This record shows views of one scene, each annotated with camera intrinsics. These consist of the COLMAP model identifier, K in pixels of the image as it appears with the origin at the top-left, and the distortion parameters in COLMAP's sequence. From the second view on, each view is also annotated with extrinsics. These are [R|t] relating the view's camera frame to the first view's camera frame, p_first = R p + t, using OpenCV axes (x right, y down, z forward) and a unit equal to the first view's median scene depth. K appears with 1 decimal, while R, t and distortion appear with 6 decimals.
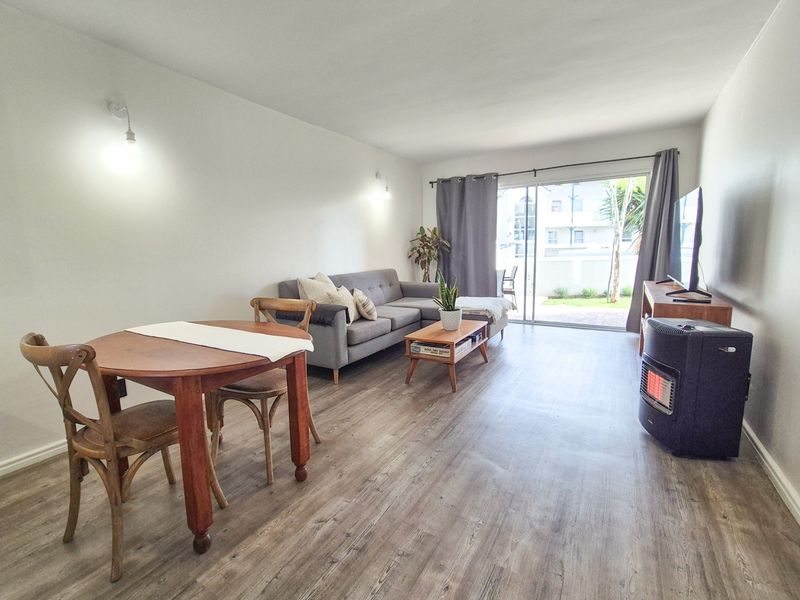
lens RADIAL K [[369.7, 0, 398.8], [0, 369.7, 296.7], [0, 0, 1]] dist [-0.001215, 0.000484]
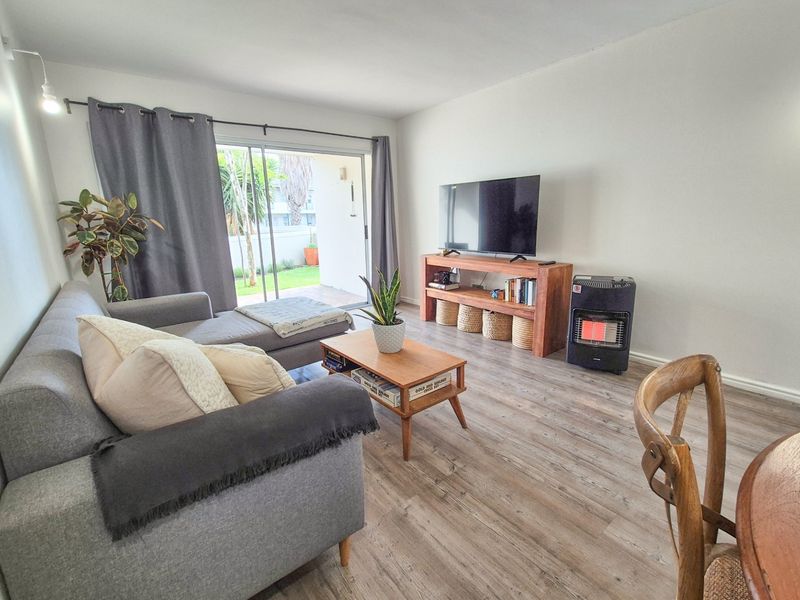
lens RADIAL K [[369.7, 0, 398.8], [0, 369.7, 296.7], [0, 0, 1]] dist [-0.001215, 0.000484]
pose [[0.360138, -0.187043, 0.913956, -0.295824], [0.145428, 0.978973, 0.143044, -0.065952], [-0.921494, 0.081399, 0.379767, 0.482398]]
